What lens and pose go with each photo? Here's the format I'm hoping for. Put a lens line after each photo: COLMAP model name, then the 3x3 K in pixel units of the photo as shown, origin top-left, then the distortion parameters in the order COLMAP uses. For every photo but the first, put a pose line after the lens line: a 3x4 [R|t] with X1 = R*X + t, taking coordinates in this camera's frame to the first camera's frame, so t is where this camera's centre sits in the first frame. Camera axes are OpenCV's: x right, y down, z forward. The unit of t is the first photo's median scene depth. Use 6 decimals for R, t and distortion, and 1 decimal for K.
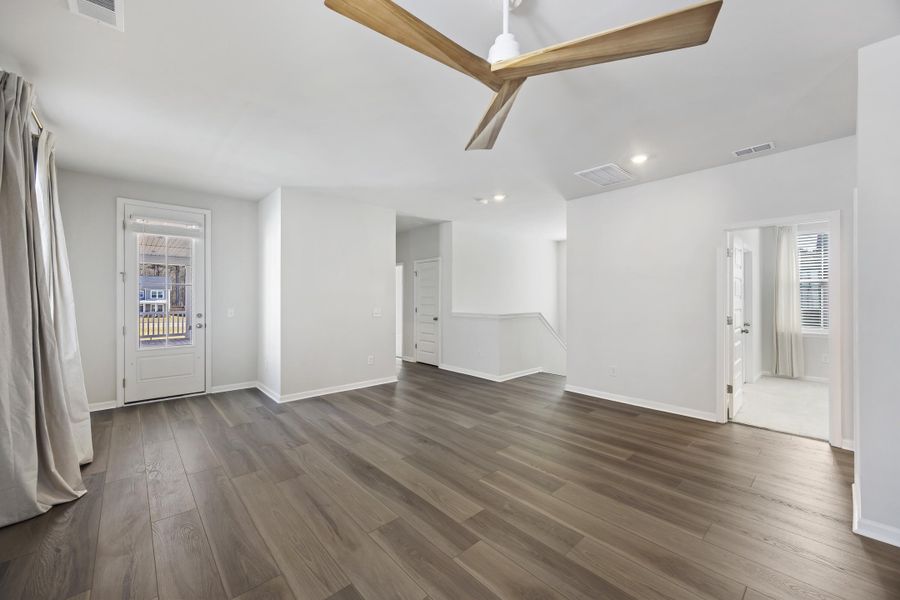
lens RADIAL K [[354.2, 0, 449.8], [0, 354.2, 297.0], [0, 0, 1]] dist [-0.002269, -0.000179]
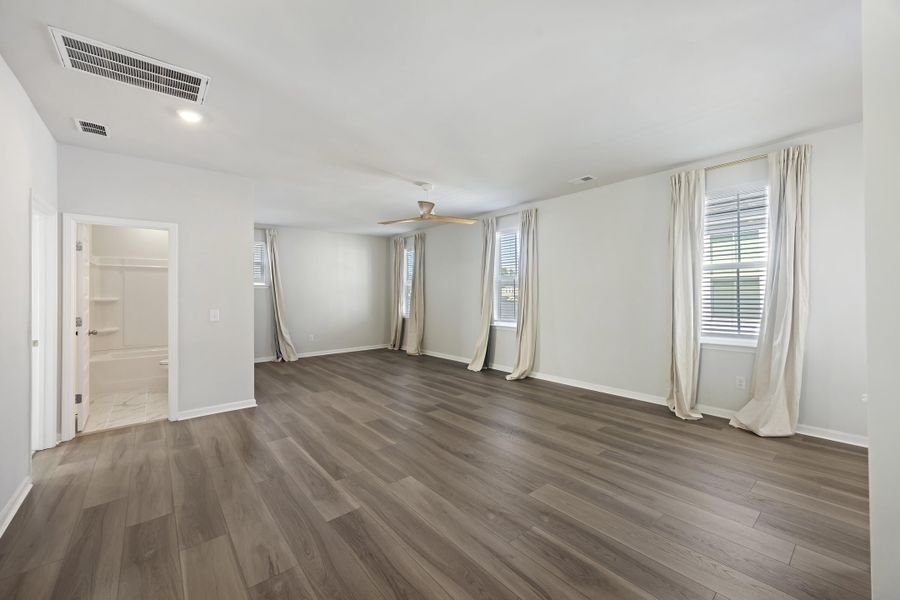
lens RADIAL K [[354.2, 0, 445.2], [0, 354.2, 299.6], [0, 0, 1]] dist [-0.002269, -0.000179]
pose [[-0.998337, 0.006356, 0.057289, -0.069978], [0.006827, 0.999944, 0.008031, 0.009087], [-0.057234, 0.008409, -0.998325, 1.937944]]
